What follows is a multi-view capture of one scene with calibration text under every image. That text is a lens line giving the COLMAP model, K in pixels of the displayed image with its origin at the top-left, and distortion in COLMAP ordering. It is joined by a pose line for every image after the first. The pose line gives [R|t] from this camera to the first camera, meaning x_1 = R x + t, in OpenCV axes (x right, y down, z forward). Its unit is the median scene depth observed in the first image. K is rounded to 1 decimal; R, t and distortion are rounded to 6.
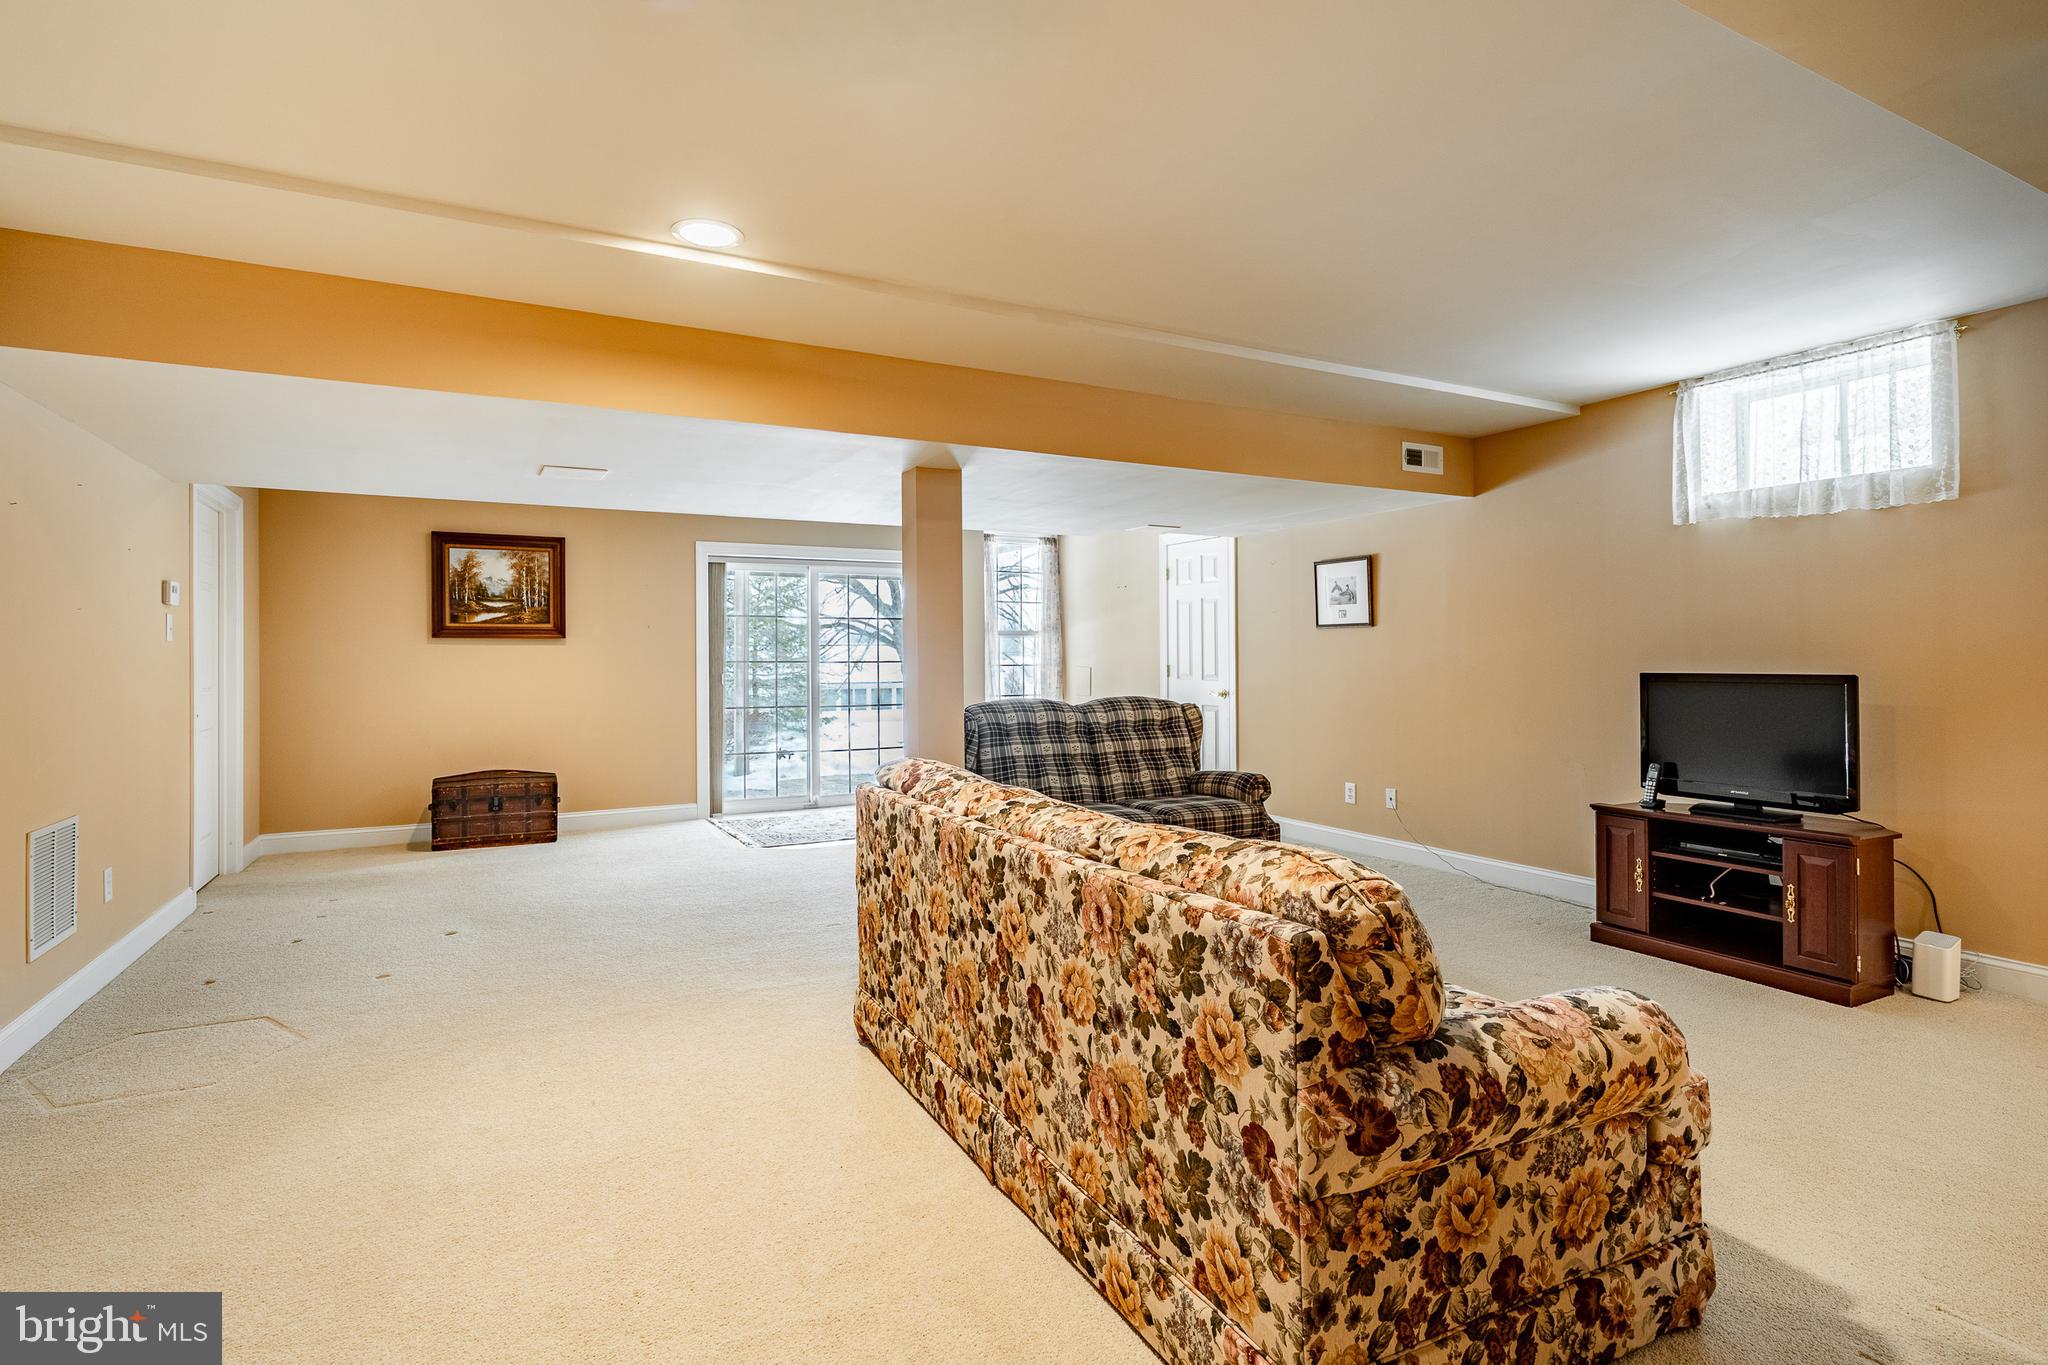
lens RADIAL K [[989.1, 0, 1019.2], [0, 989.1, 668.6], [0, 0, 1]] dist [0.004757, 0.002077]
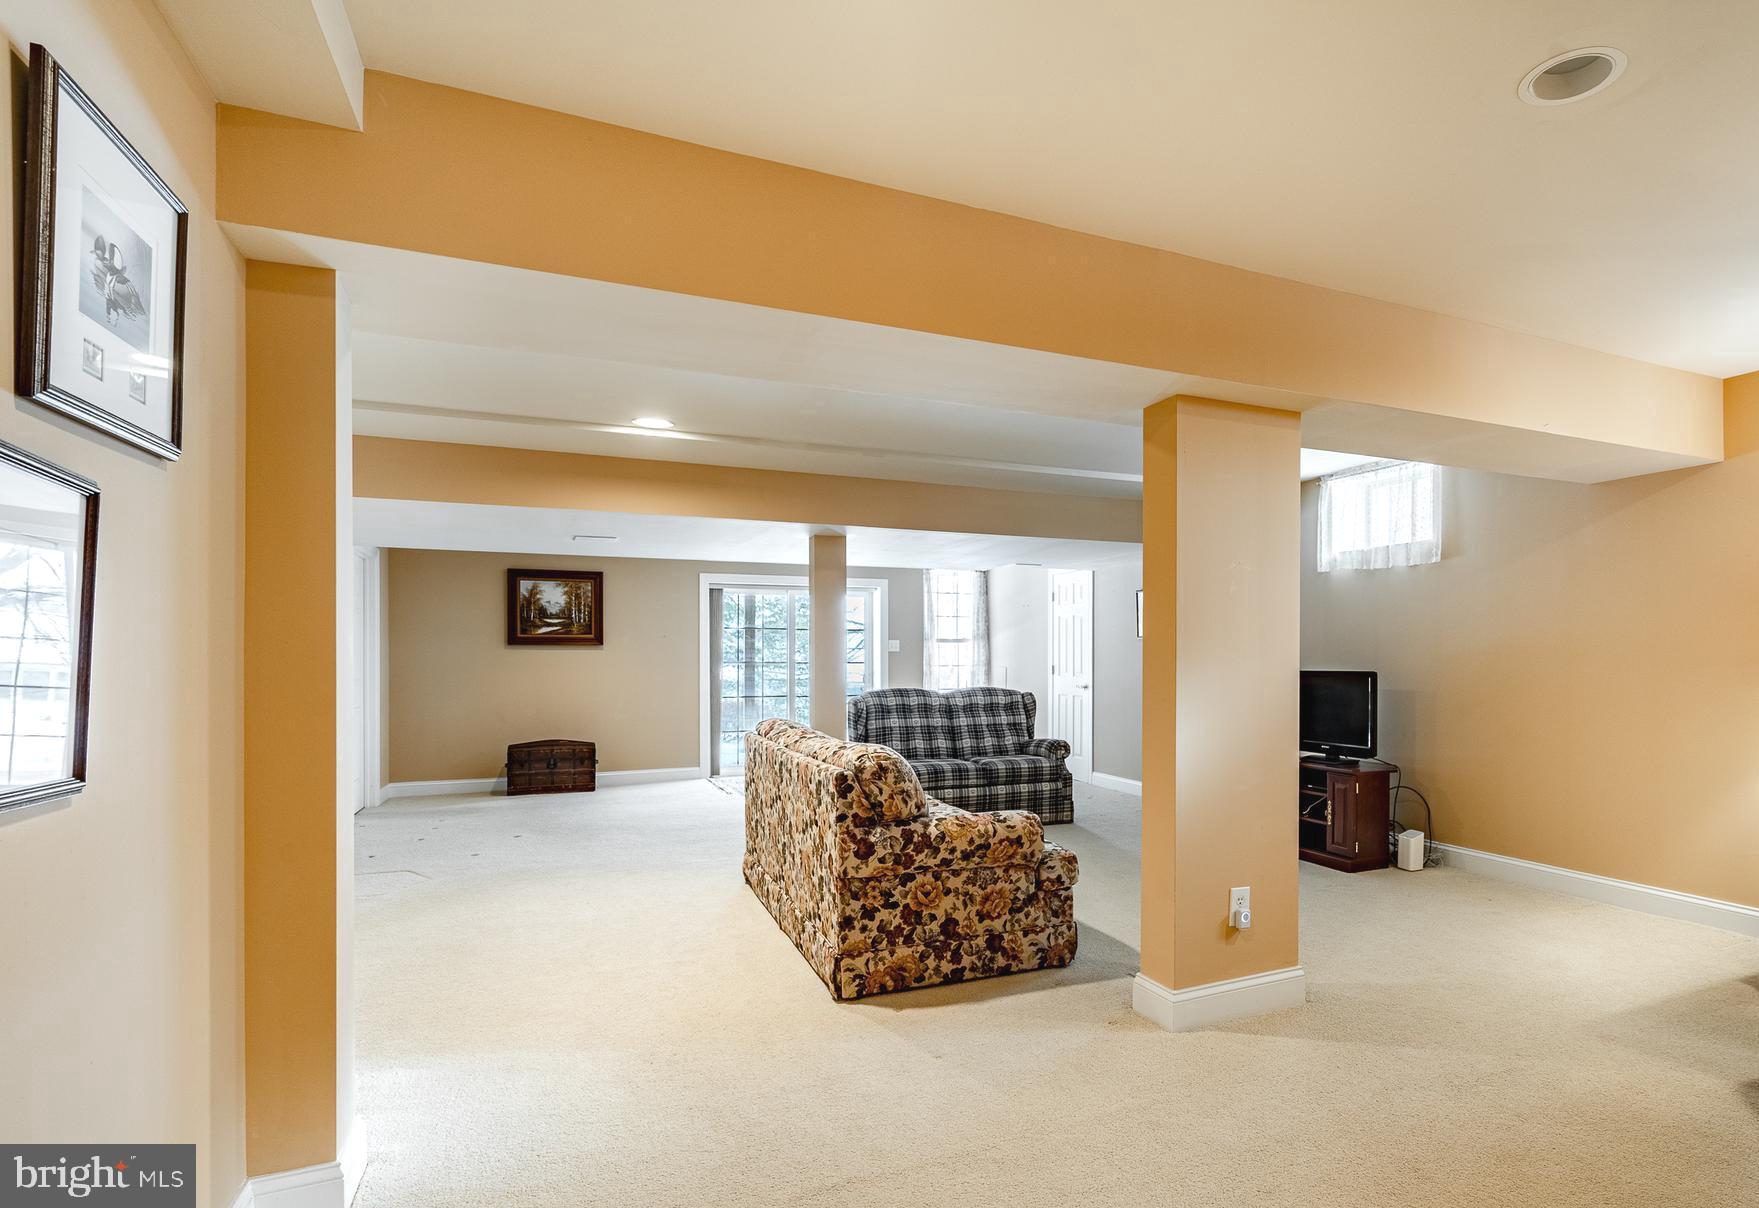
lens RADIAL K [[921.4, 0, 1019.4], [0, 921.4, 669.3], [0, 0, 1]] dist [-0.001402, -0.000591]
pose [[0.999438, 0.001861, -0.033479, 0.185013], [-0.001860, 0.999998, 0.000052, 0.002205], [0.033479, 0.000011, 0.999439, -0.294577]]
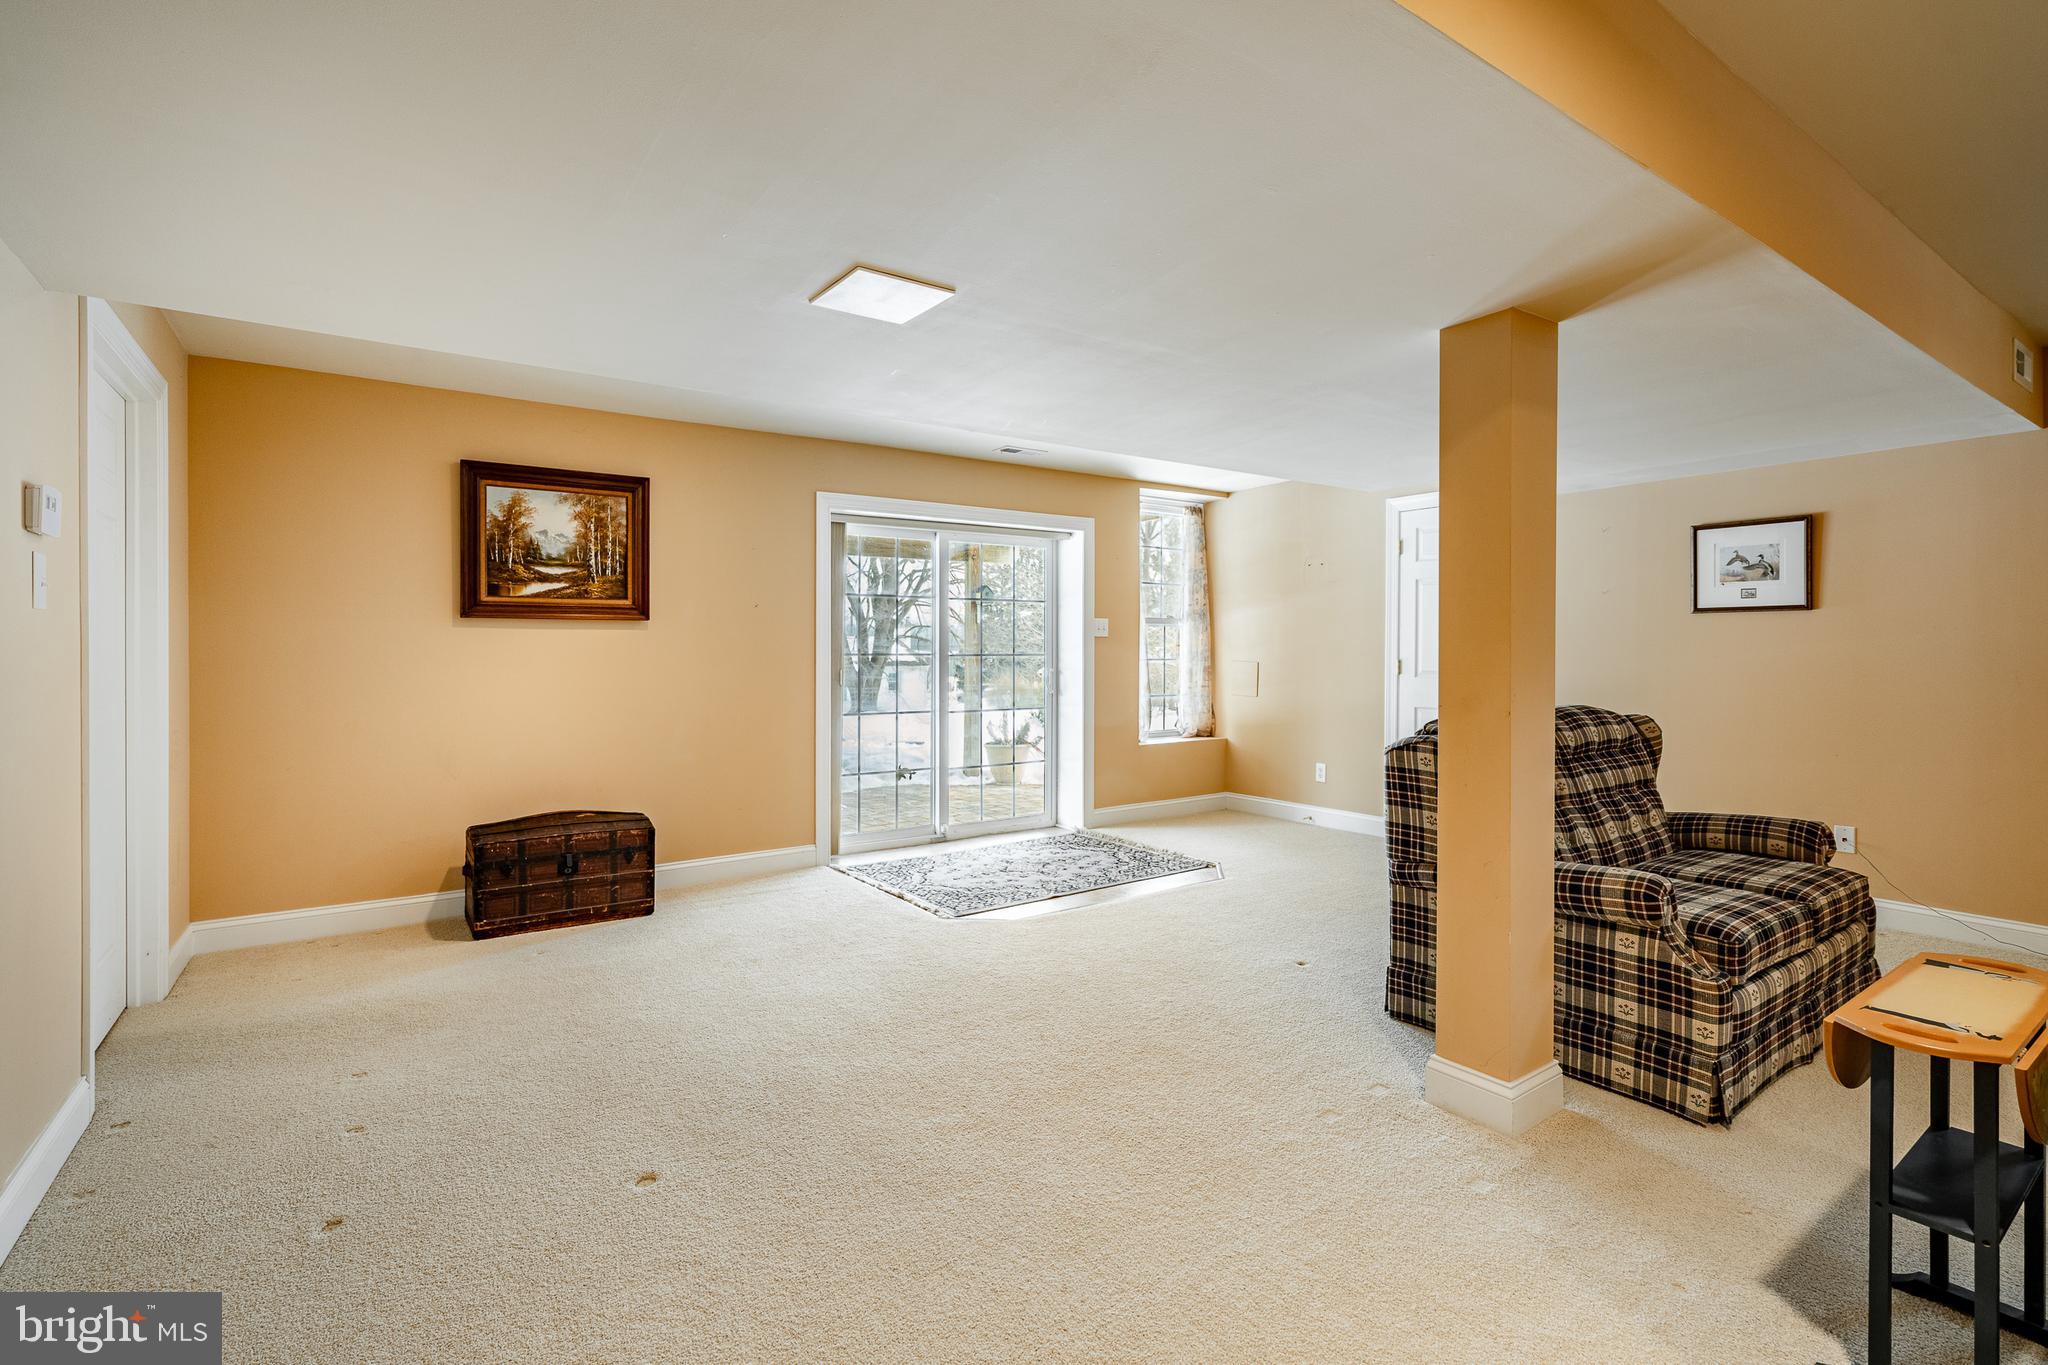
lens RADIAL K [[931.6, 0, 1022.8], [0, 931.6, 664.6], [0, 0, 1]] dist [-0.003783, 0.002452]
pose [[0.993700, 0.001713, 0.112056, -0.303912], [-0.002130, 0.999991, 0.003601, -0.002116], [-0.112049, -0.003817, 0.993695, 0.349828]]
